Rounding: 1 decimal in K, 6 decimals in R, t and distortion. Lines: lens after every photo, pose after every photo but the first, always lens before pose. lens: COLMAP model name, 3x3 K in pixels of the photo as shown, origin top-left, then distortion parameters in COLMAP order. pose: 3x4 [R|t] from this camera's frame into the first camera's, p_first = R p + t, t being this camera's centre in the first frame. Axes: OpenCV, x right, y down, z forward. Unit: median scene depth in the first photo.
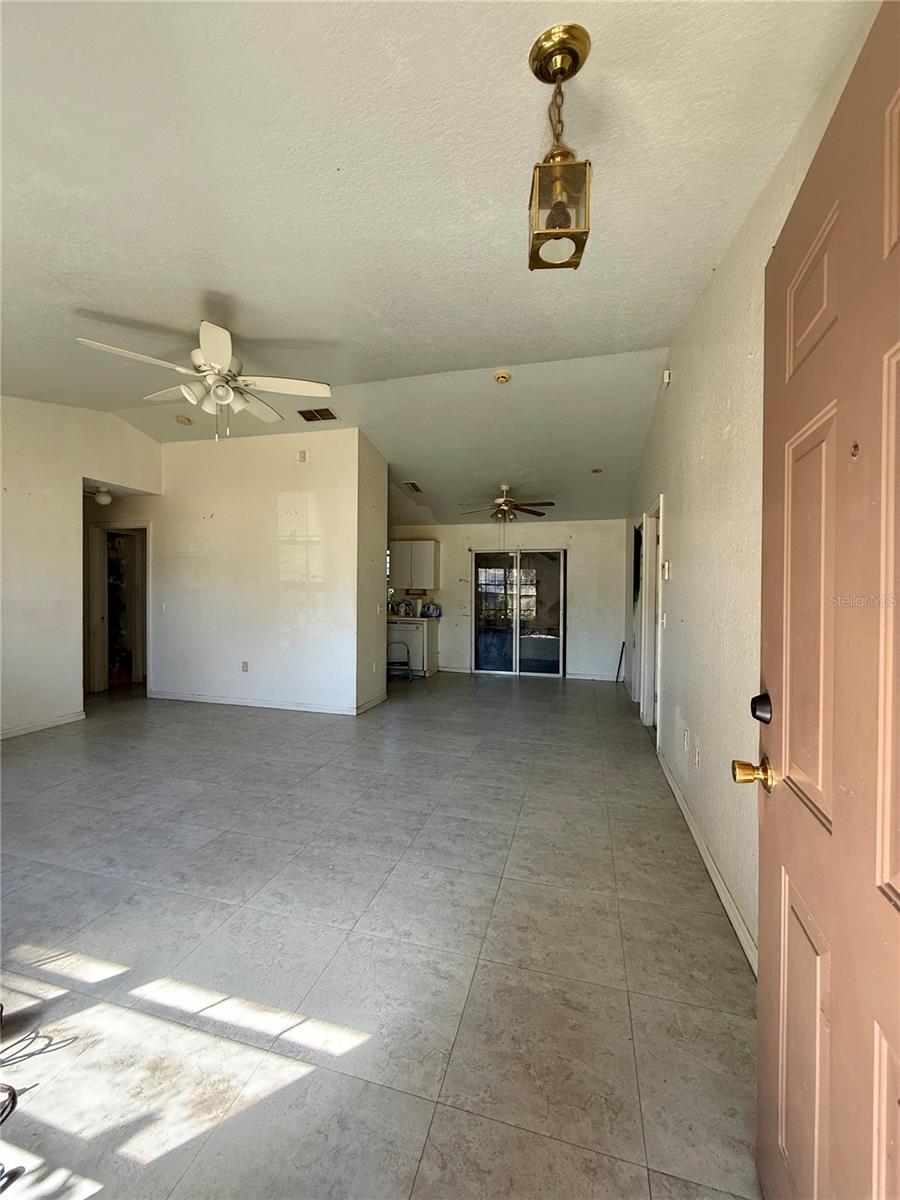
lens RADIAL K [[475.6, 0, 451.3], [0, 475.6, 597.7], [0, 0, 1]] dist [-0.001518, -0.000277]
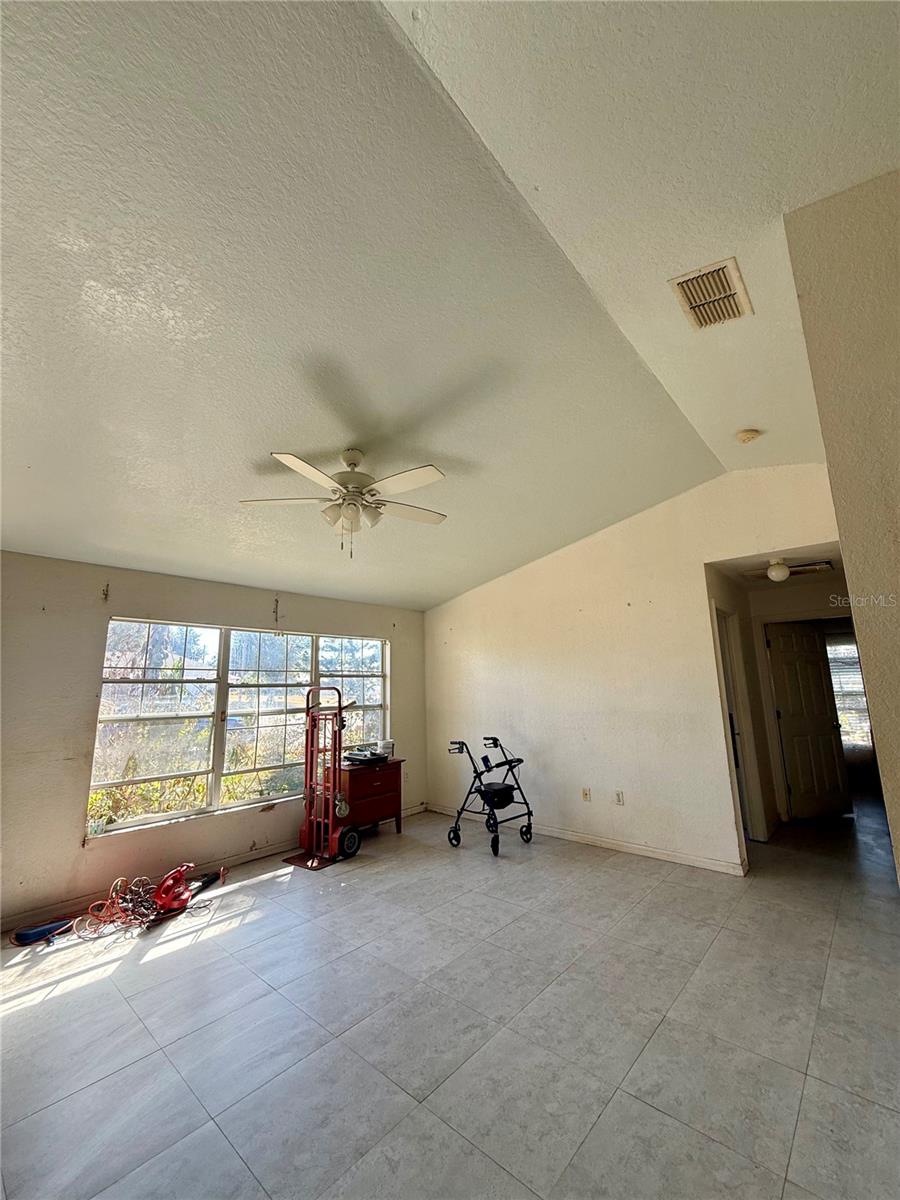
lens RADIAL K [[475.6, 0, 451.3], [0, 475.6, 597.7], [0, 0, 1]] dist [-0.001518, -0.000277]
pose [[-0.452732, -0.163977, -0.876439, 0.198231], [0.009971, 0.981952, -0.188868, -0.047121], [0.891591, -0.094246, -0.442926, 1.193338]]
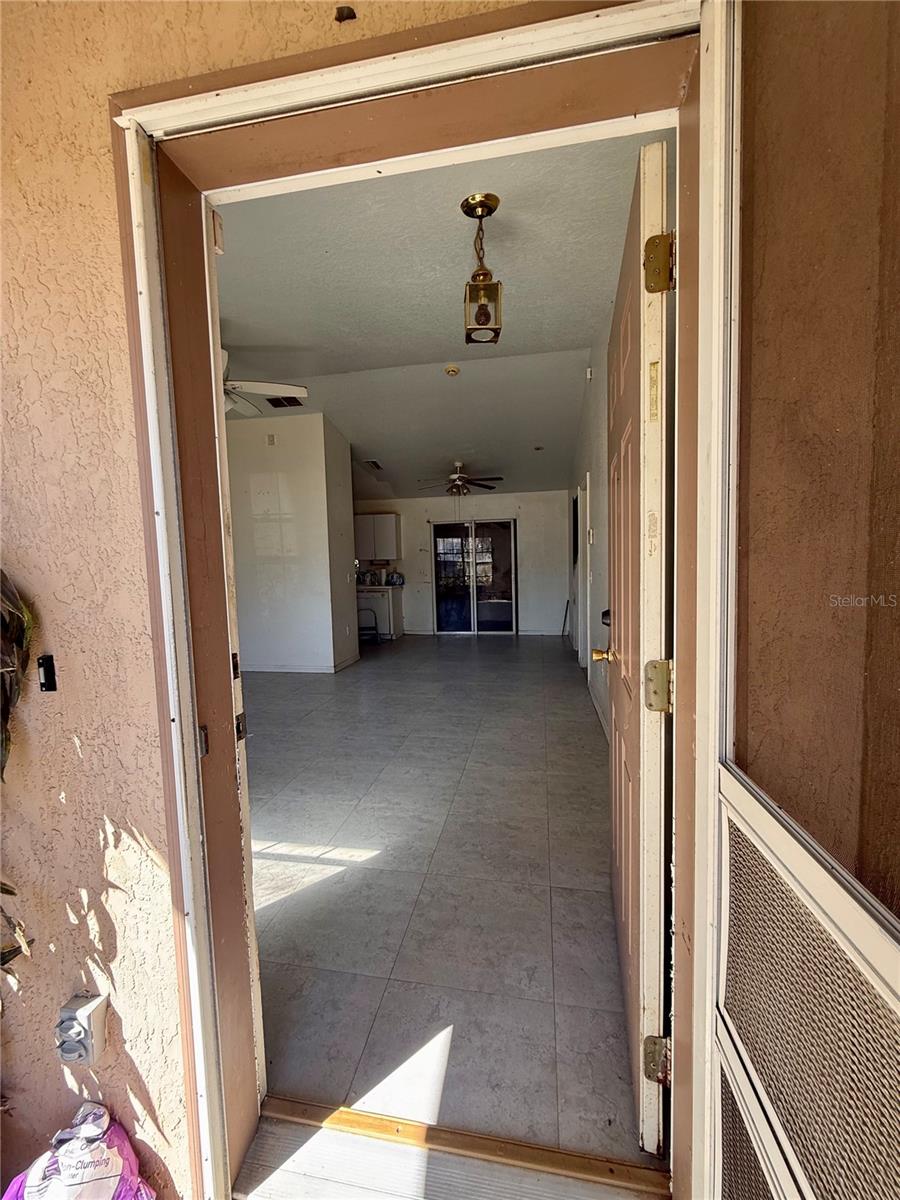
lens RADIAL K [[475.6, 0, 451.3], [0, 475.6, 597.7], [0, 0, 1]] dist [-0.001518, -0.000277]
pose [[0.995625, -0.040837, 0.084040, -0.013930], [0.035444, 0.997275, 0.064694, 0.007425], [-0.086453, -0.061432, 0.994360, -0.179076]]
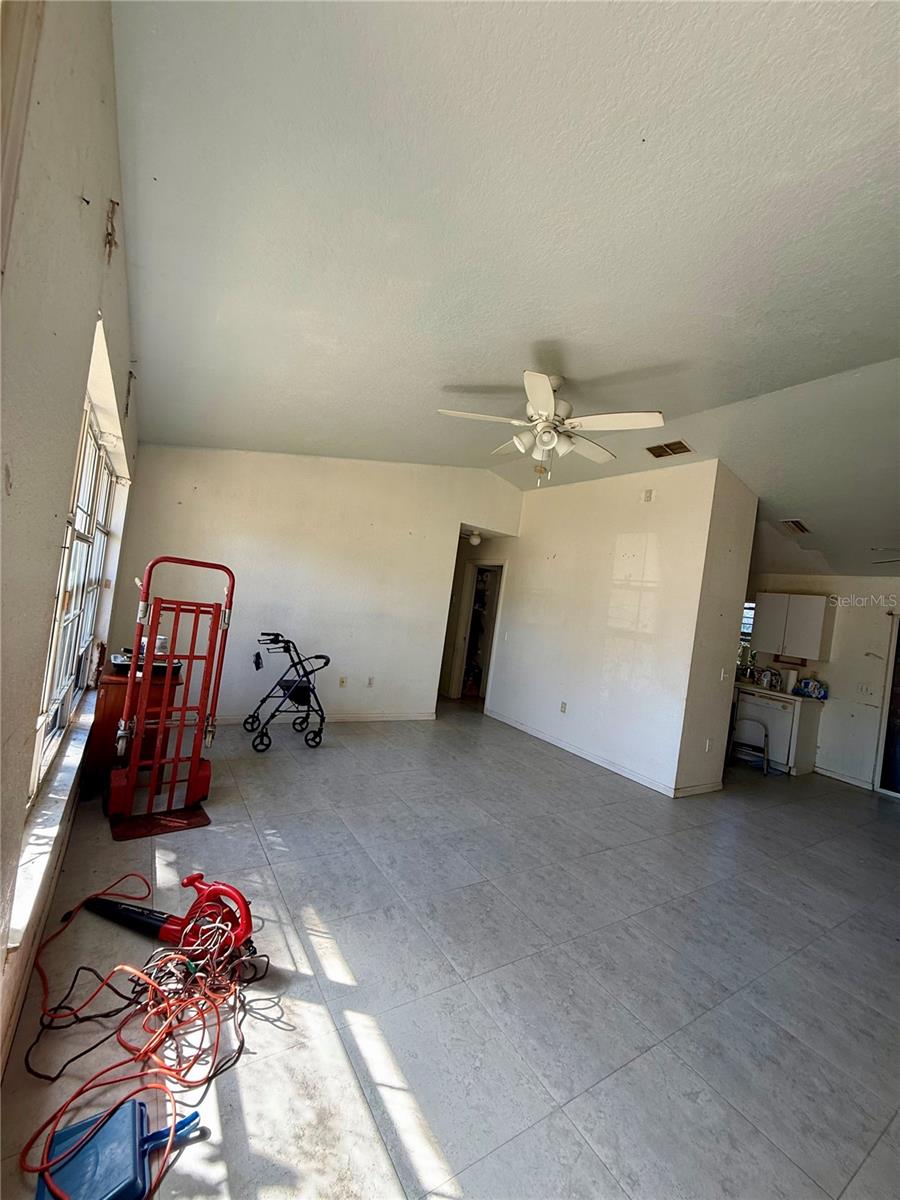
lens RADIAL K [[475.6, 0, 451.3], [0, 475.6, 597.7], [0, 0, 1]] dist [-0.001518, -0.000277]
pose [[0.742320, 0.084187, -0.664736, 0.045802], [-0.138103, 0.989998, -0.028841, -0.028665], [0.655659, 0.113211, 0.746522, 0.109611]]
